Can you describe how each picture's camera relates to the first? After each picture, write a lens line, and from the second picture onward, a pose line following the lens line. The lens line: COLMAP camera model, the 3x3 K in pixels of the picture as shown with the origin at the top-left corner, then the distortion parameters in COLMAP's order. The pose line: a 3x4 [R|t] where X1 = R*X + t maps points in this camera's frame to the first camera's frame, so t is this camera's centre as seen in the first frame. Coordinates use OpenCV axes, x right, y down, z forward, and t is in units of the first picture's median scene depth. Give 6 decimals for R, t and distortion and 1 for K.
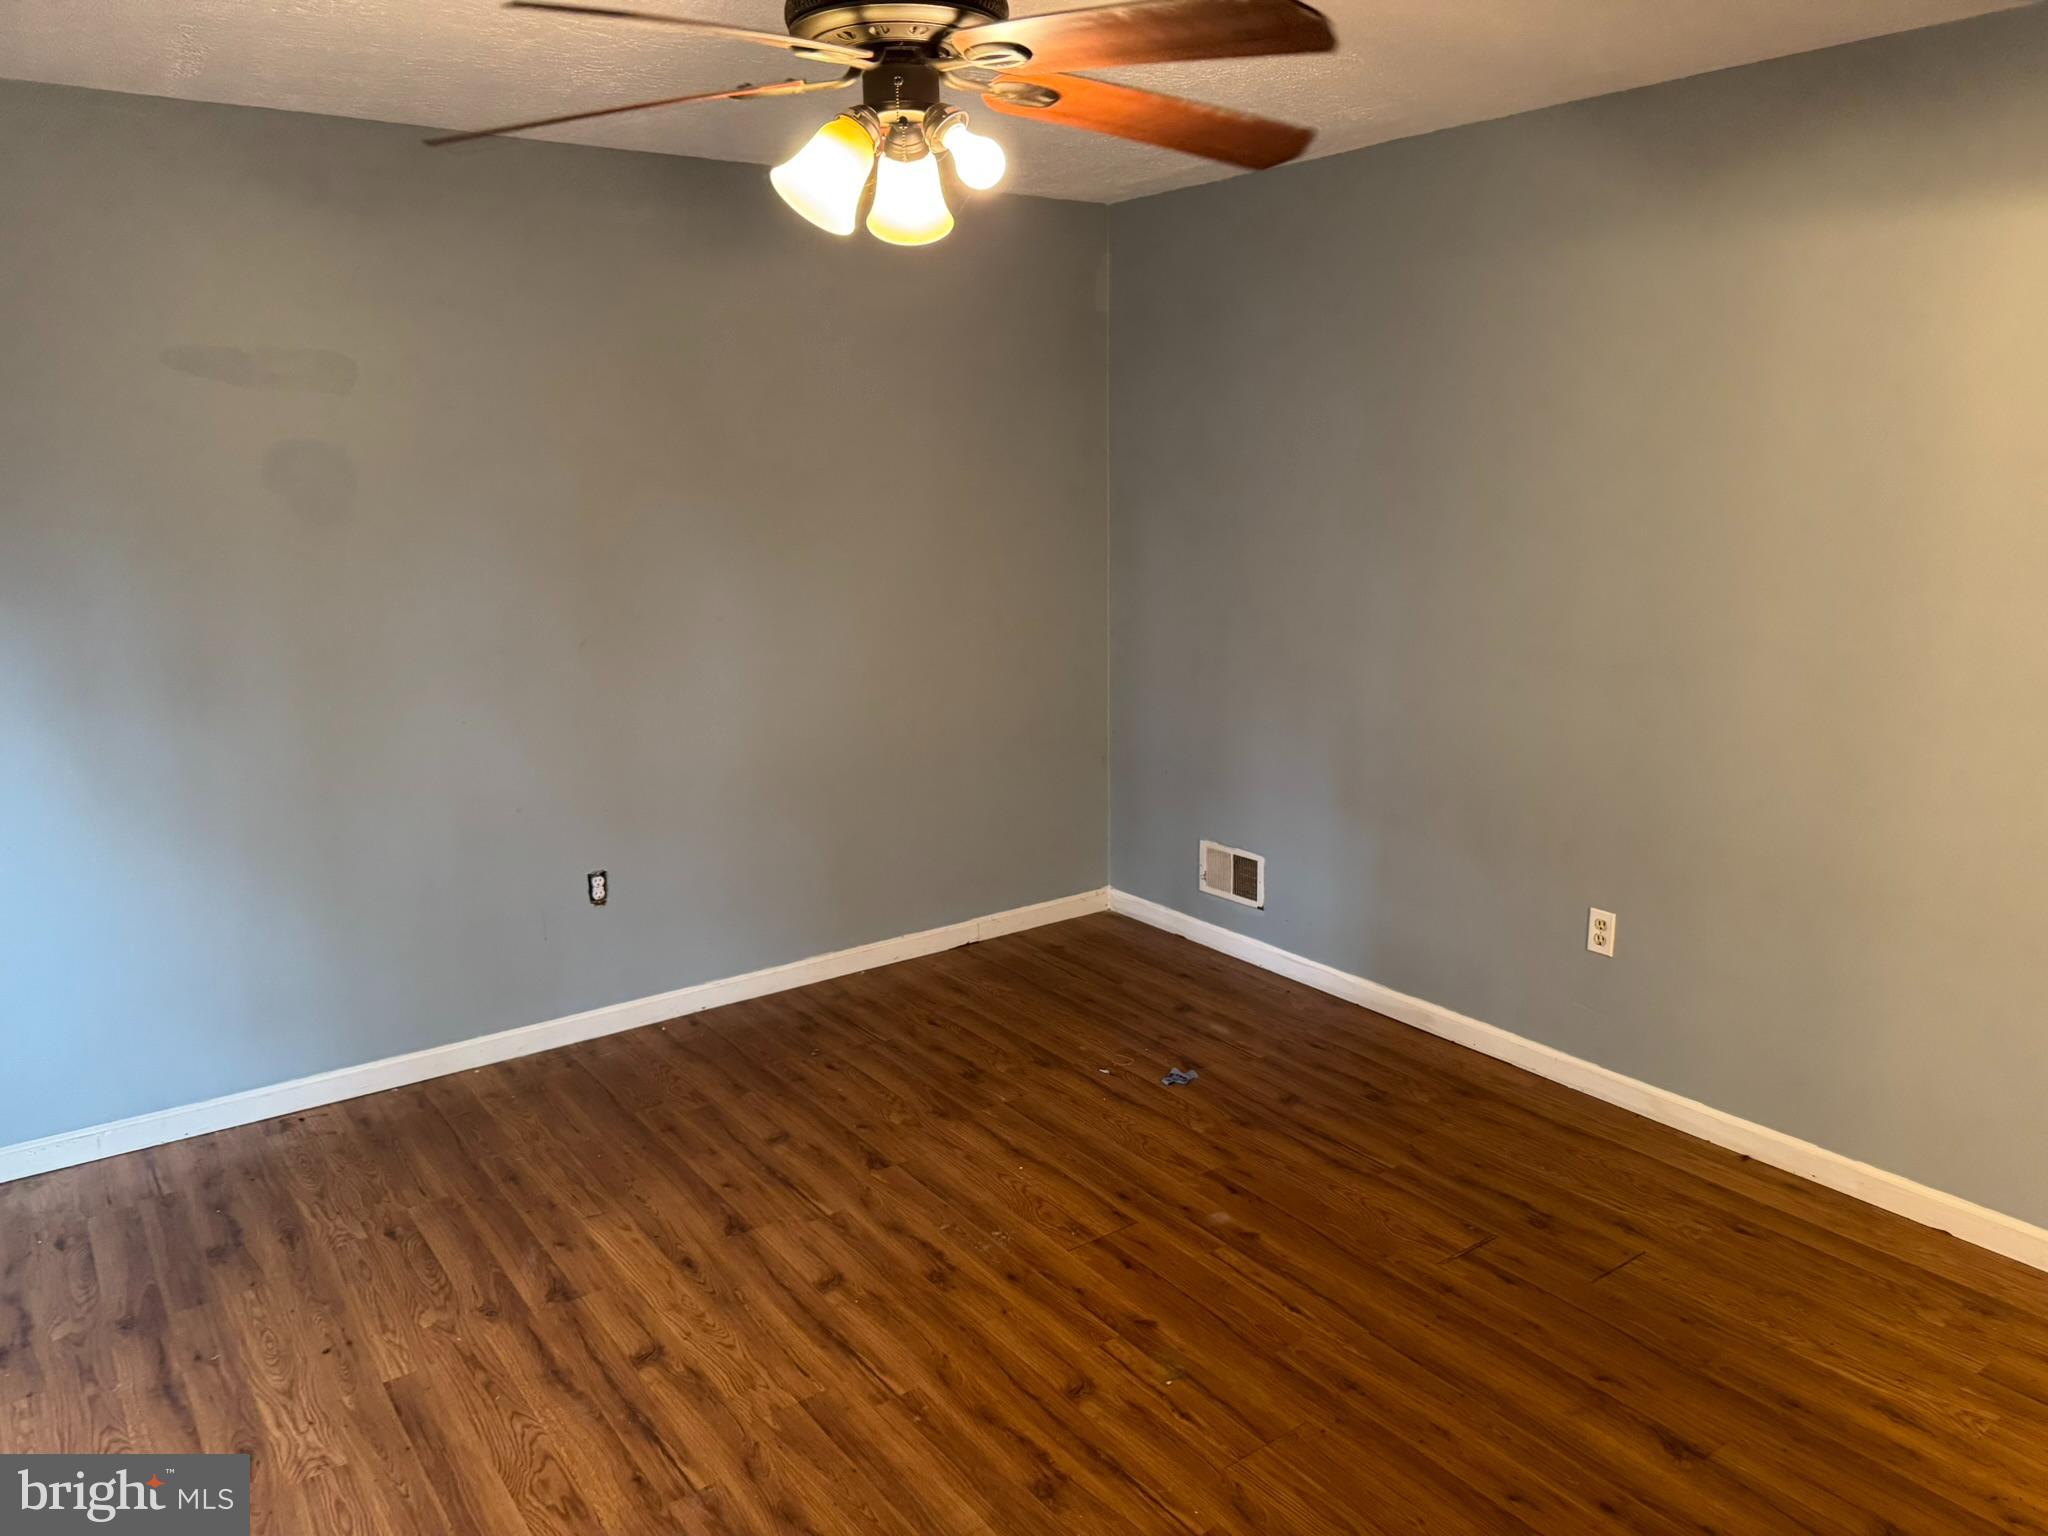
lens RADIAL K [[1435.2, 0, 1037.0], [0, 1435.2, 758.9], [0, 0, 1]] dist [0.062019, -0.073841]
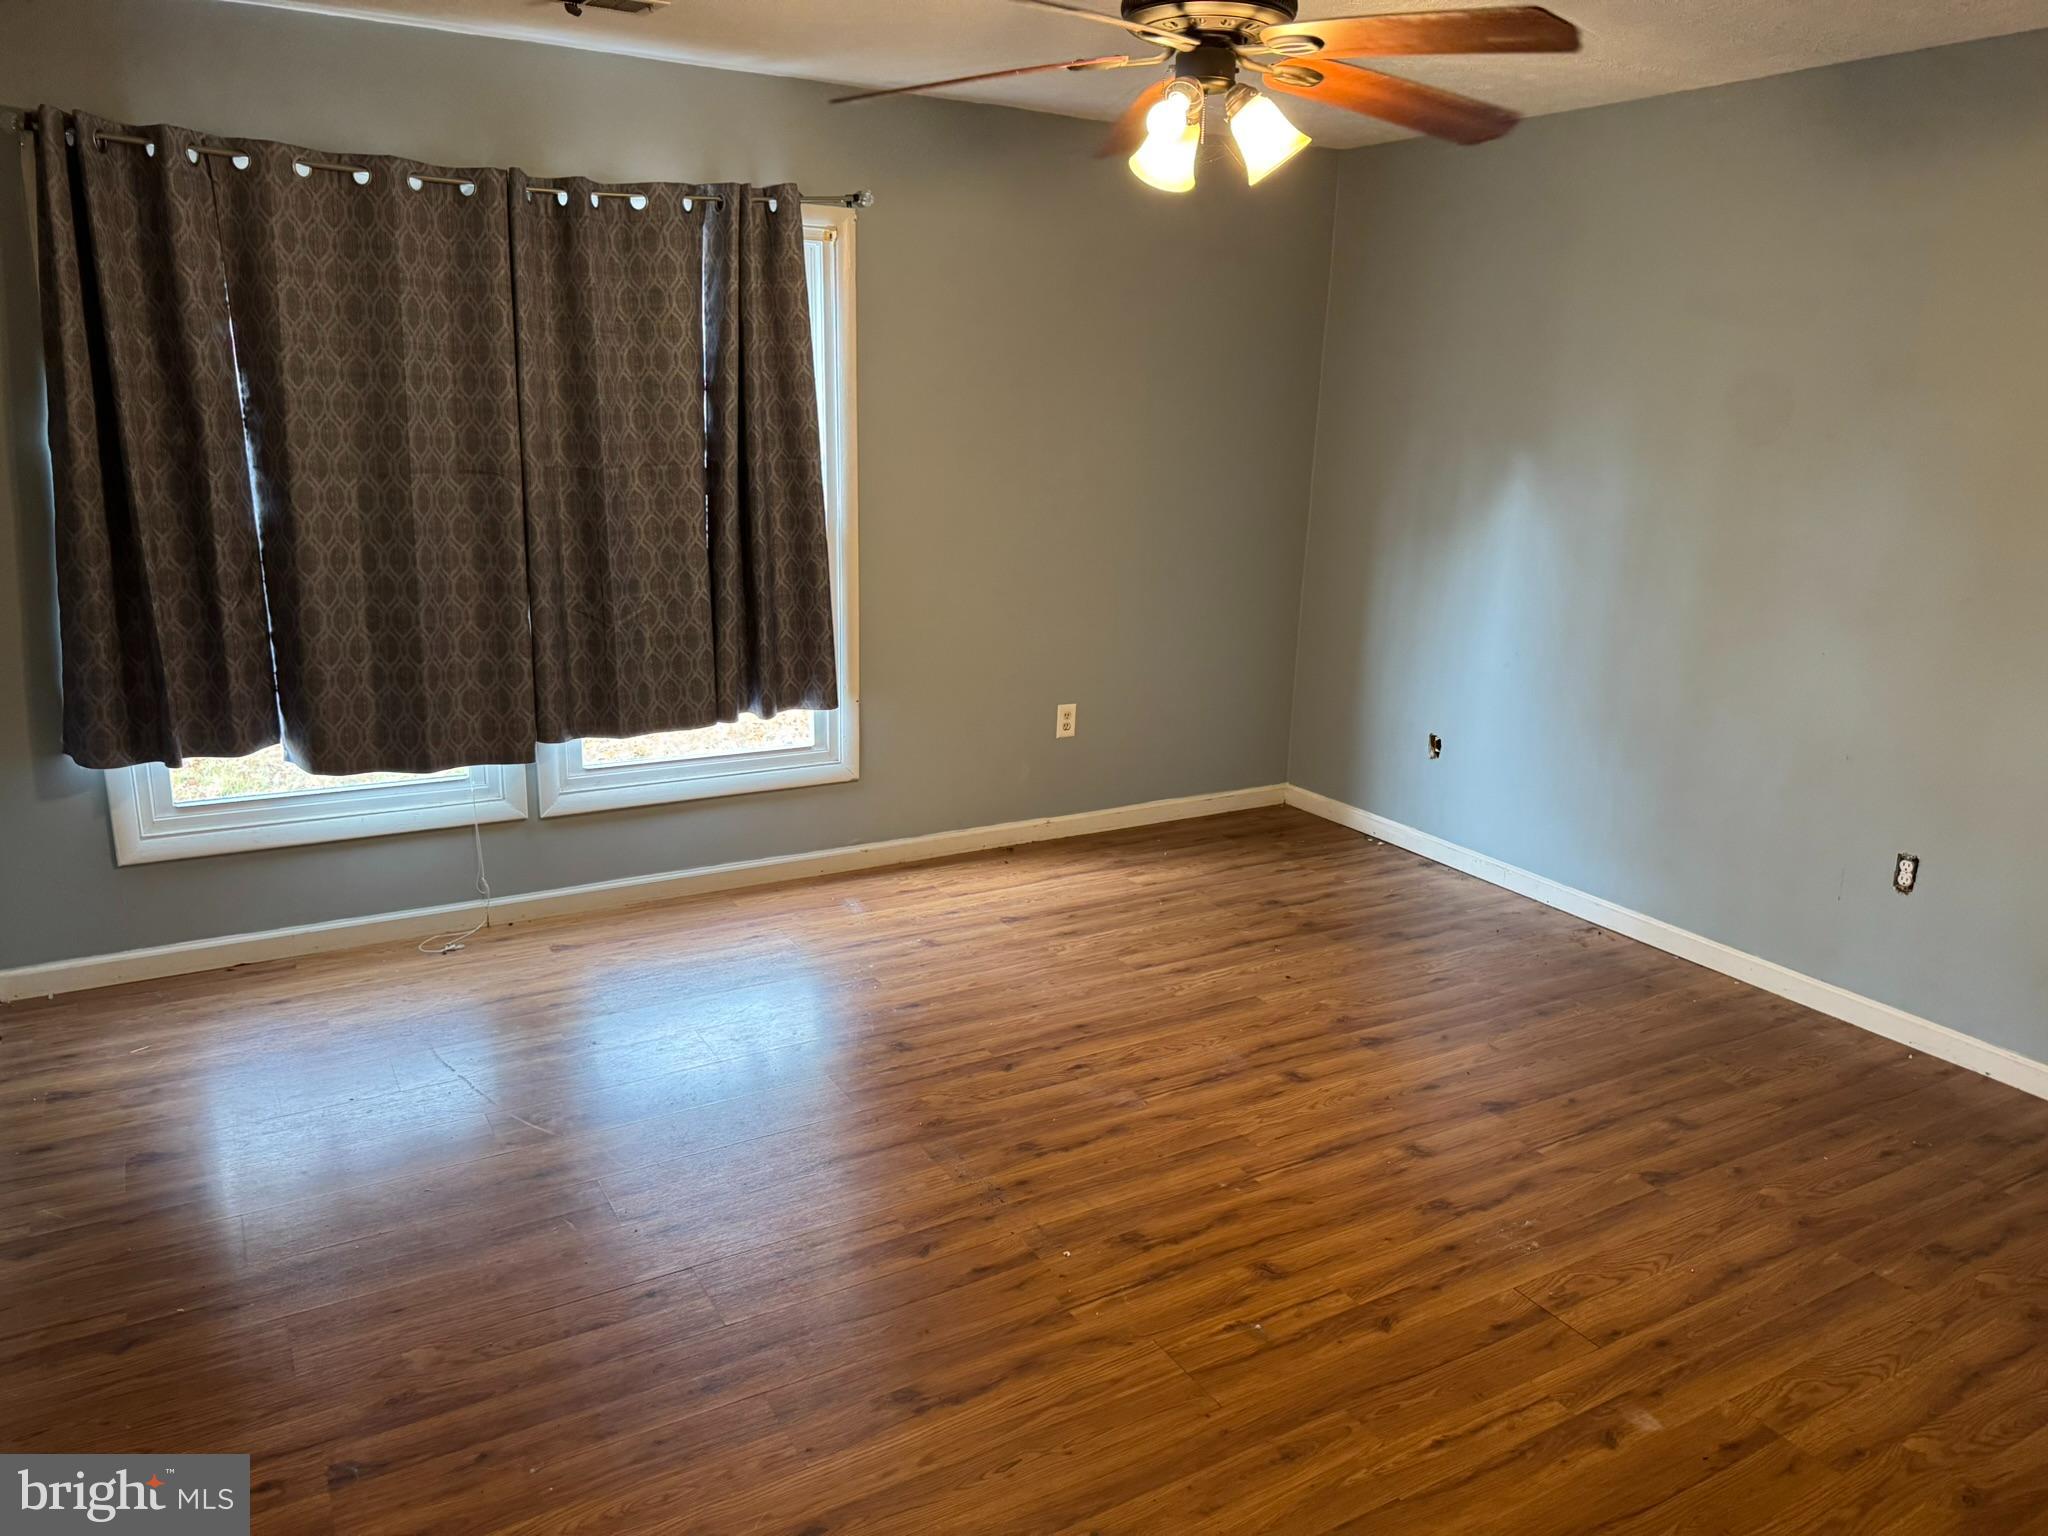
lens RADIAL K [[1435.2, 0, 1033.7], [0, 1435.2, 774.9], [0, 0, 1]] dist [0.062019, -0.073841]
pose [[-0.100598, 0.266670, -0.958523, 0.795726], [-0.236492, 0.929389, 0.283385, -0.125796], [0.966412, 0.255191, -0.030430, 0.654514]]
